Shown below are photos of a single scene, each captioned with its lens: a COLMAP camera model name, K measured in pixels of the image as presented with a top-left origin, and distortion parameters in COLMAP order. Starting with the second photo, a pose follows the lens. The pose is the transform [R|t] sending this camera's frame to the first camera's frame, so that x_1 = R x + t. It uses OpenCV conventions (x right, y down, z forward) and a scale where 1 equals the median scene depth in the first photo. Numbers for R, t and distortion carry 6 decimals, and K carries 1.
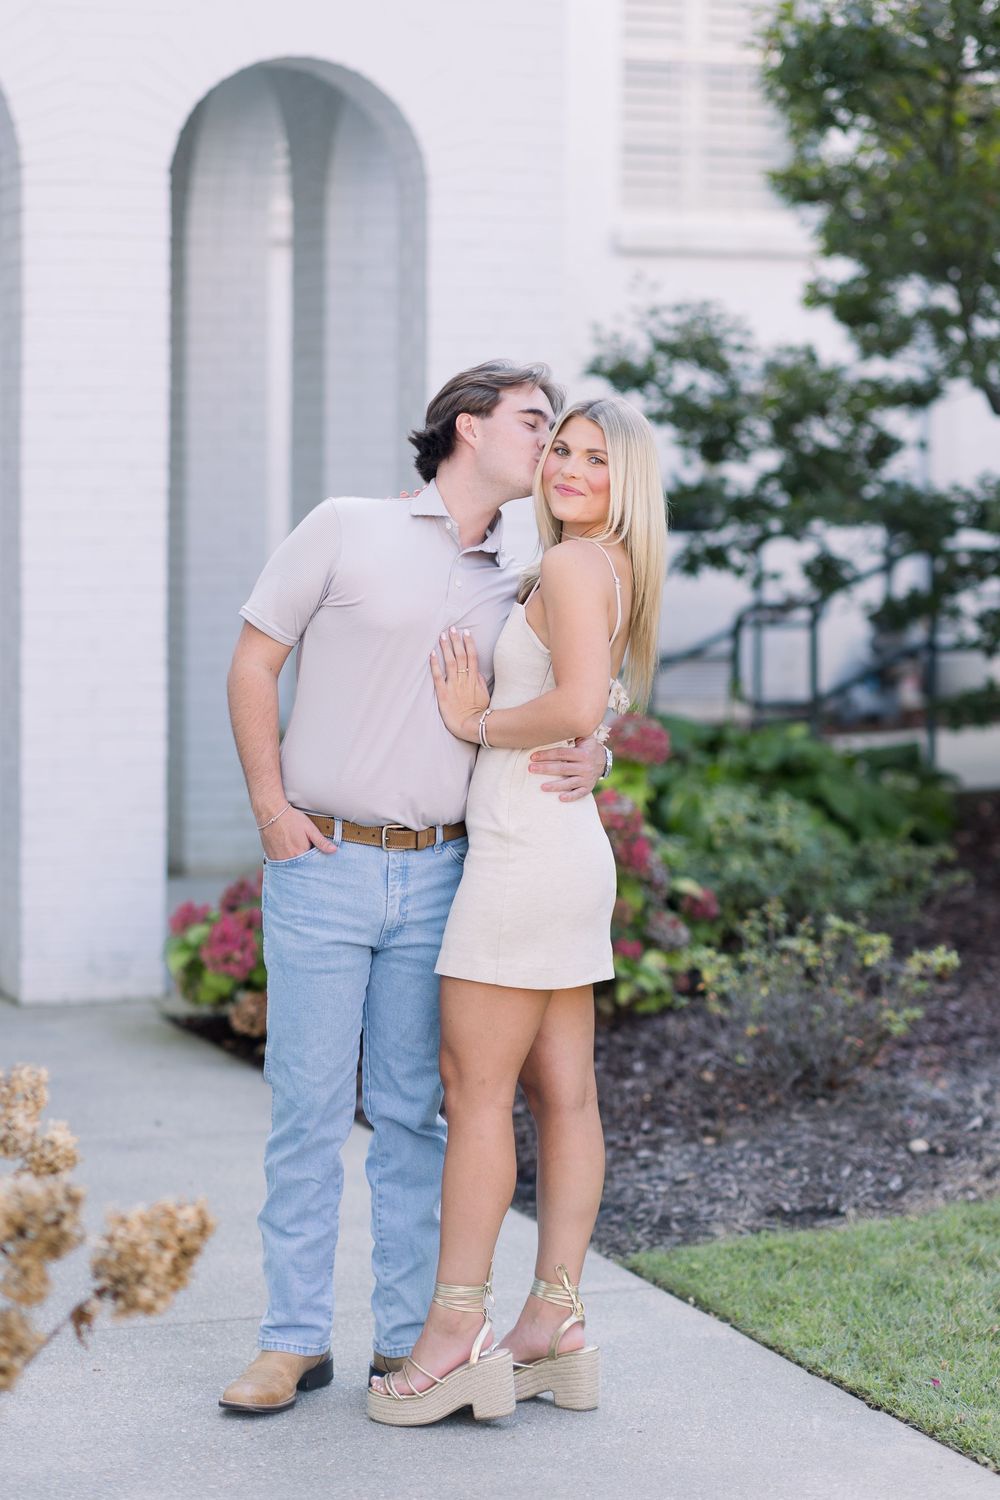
lens RADIAL K [[8745.6, 0, 498.9], [0, 8745.6, 757.2], [0, 0, 1]] dist [0.006012, 0.000000]
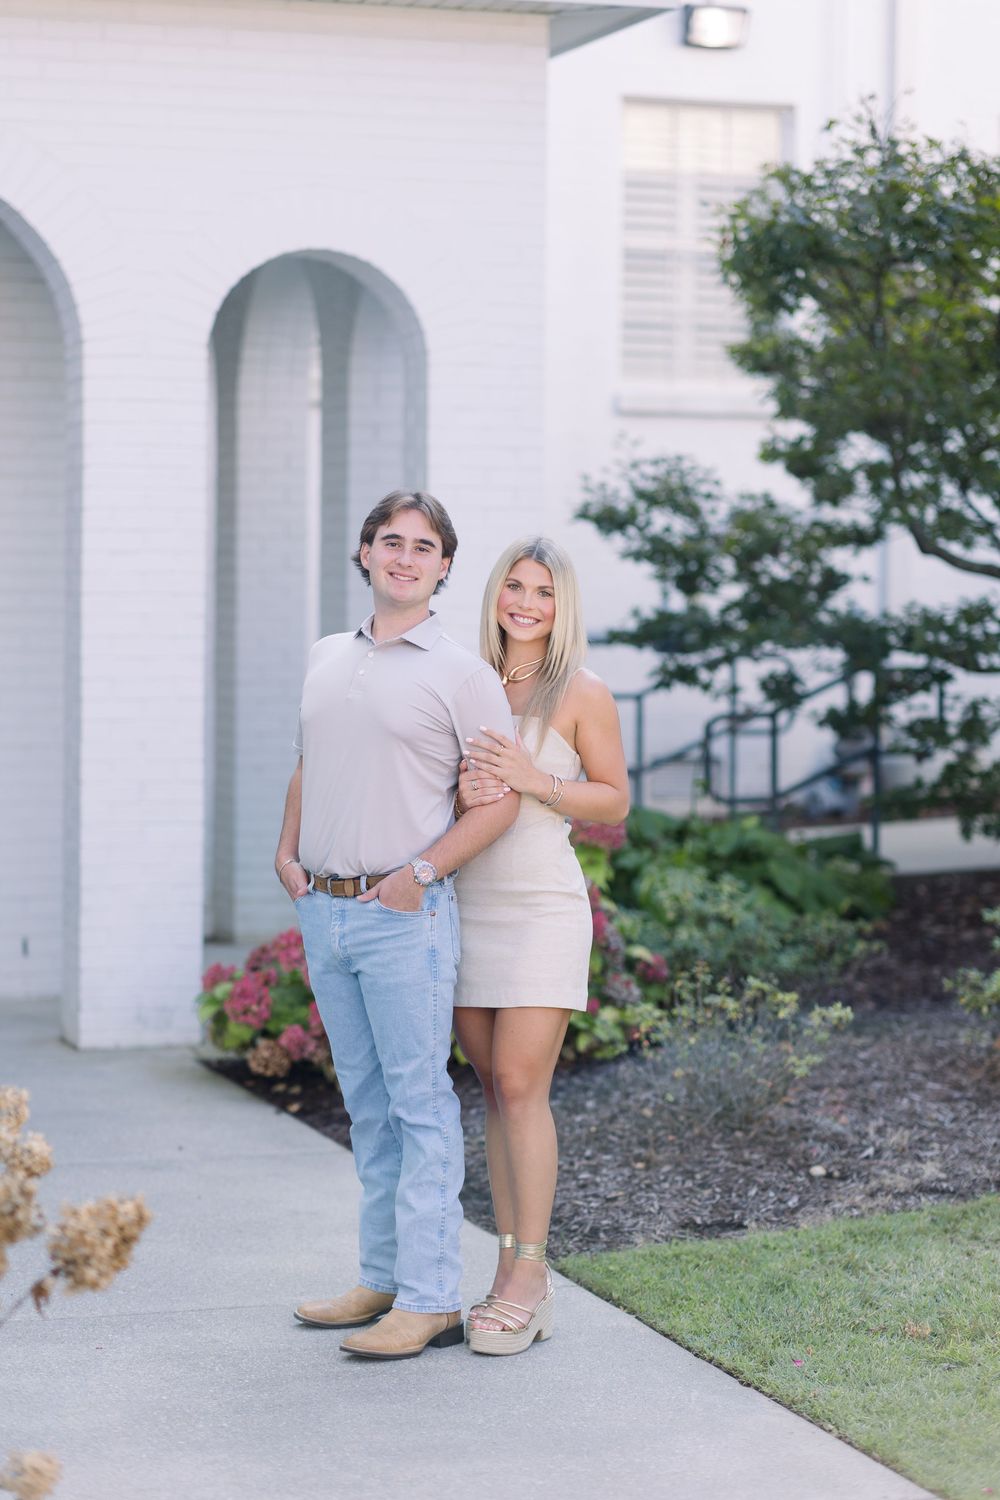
lens RADIAL K [[8745.6, 0, 501.2], [0, 8745.6, 743.8], [0, 0, 1]] dist [0.006012, 0.000000]
pose [[0.997773, 0.003777, -0.066589, 0.081068], [-0.004885, 0.999852, -0.016488, 0.006148], [0.066517, 0.016777, 0.997644, -0.177871]]
